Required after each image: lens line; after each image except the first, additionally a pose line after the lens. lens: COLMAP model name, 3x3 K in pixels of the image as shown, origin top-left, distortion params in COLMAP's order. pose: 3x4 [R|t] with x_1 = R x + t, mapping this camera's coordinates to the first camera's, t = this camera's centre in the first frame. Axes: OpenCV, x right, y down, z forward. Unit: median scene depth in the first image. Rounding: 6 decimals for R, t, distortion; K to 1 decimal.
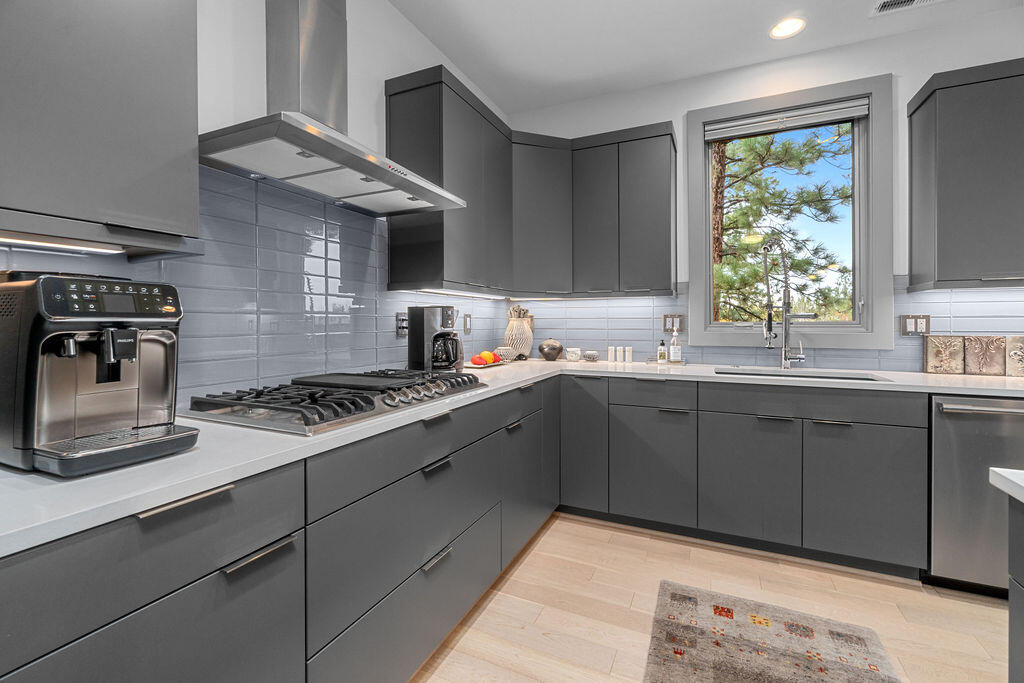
lens RADIAL K [[444.3, 0, 512.9], [0, 444.3, 323.8], [0, 0, 1]] dist [-0.002346, 0.001121]
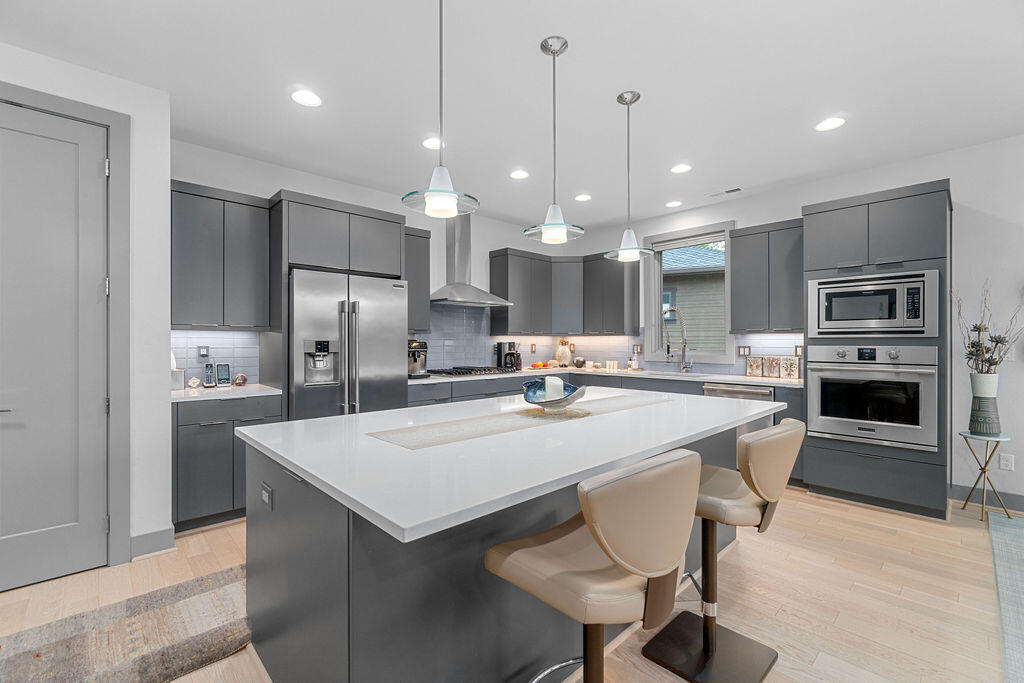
lens RADIAL K [[444.3, 0, 513.4], [0, 444.3, 344.8], [0, 0, 1]] dist [-0.002346, 0.001121]
pose [[0.929412, 0.003286, -0.369030, 0.643426], [-0.002063, 0.999991, 0.003709, -0.028161], [0.369039, -0.002686, 0.929410, -1.078507]]
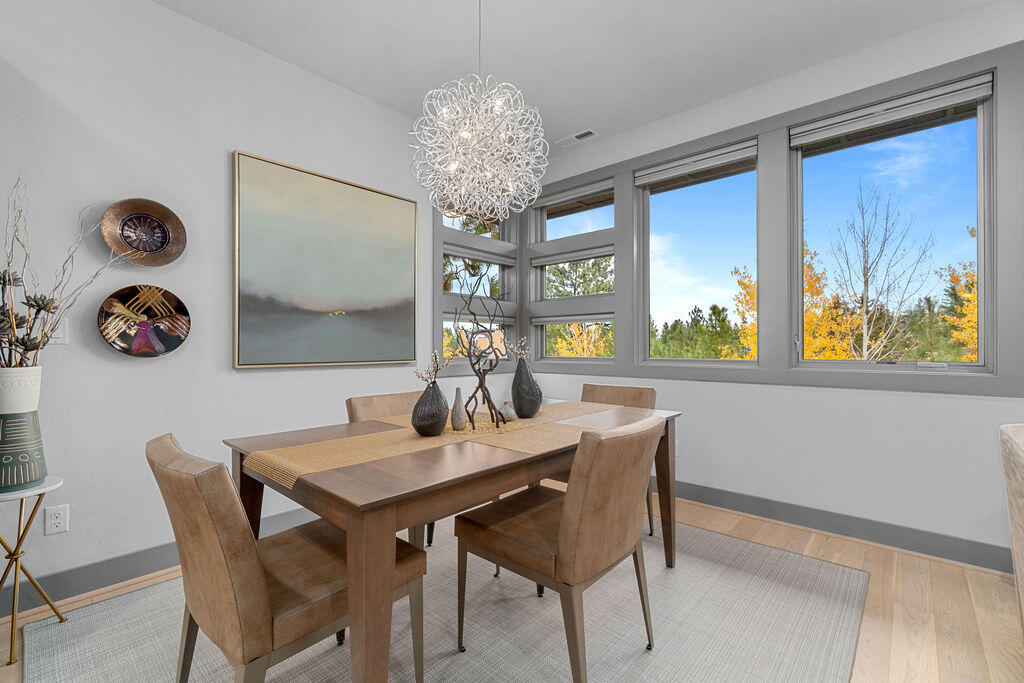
lens RADIAL K [[444.3, 0, 518.9], [0, 444.3, 348.0], [0, 0, 1]] dist [-0.002346, 0.001121]
pose [[0.290153, 0.000638, 0.956980, 1.008917], [0.001871, 0.999997, -0.001234, 0.029224], [-0.956979, 0.002148, 0.290151, -0.320012]]
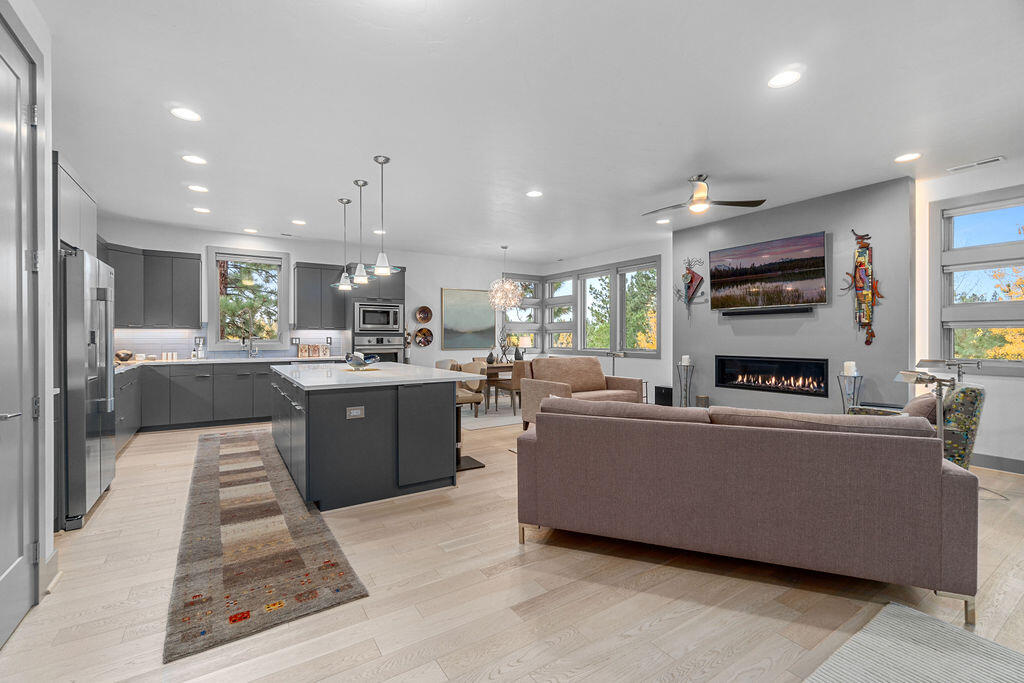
lens RADIAL K [[444.3, 0, 511.7], [0, 444.3, 334.5], [0, 0, 1]] dist [-0.002346, 0.001121]
pose [[0.536863, 0.006038, 0.843648, -0.739987], [0.002966, 0.999955, -0.009045, -0.009918], [-0.843664, 0.007358, 0.536821, -1.647694]]
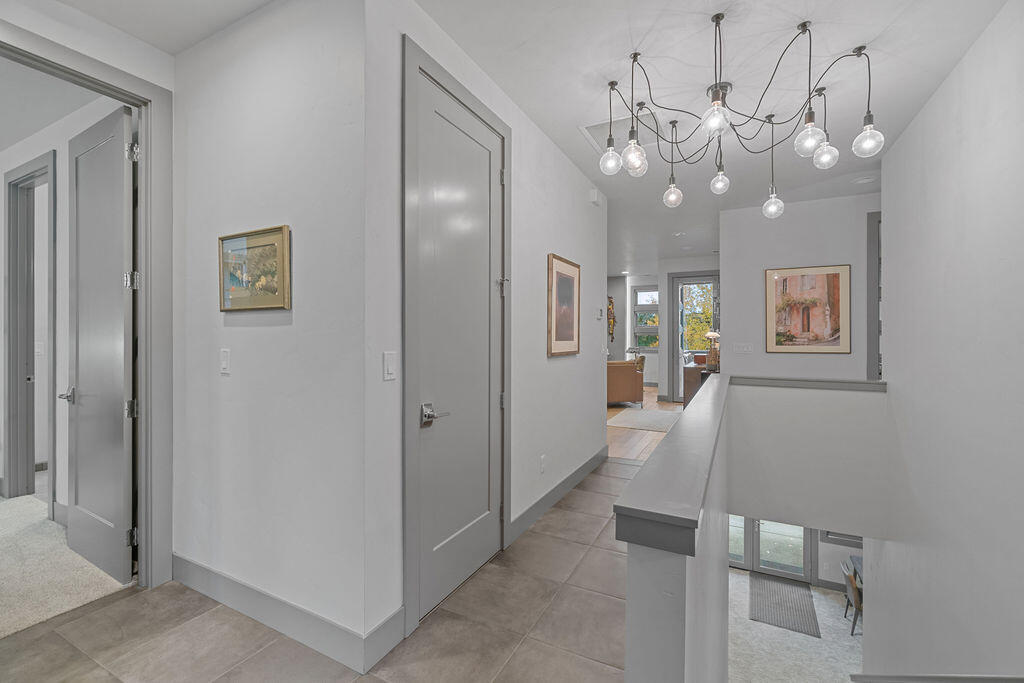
lens RADIAL K [[444.3, 0, 511.6], [0, 444.3, 339.2], [0, 0, 1]] dist [-0.002346, 0.001121]
pose [[0.037498, 0.003288, 0.999291, -2.923345], [0.006606, 0.999972, -0.003538, 0.003956], [-0.999275, 0.006734, 0.037475, -1.066111]]
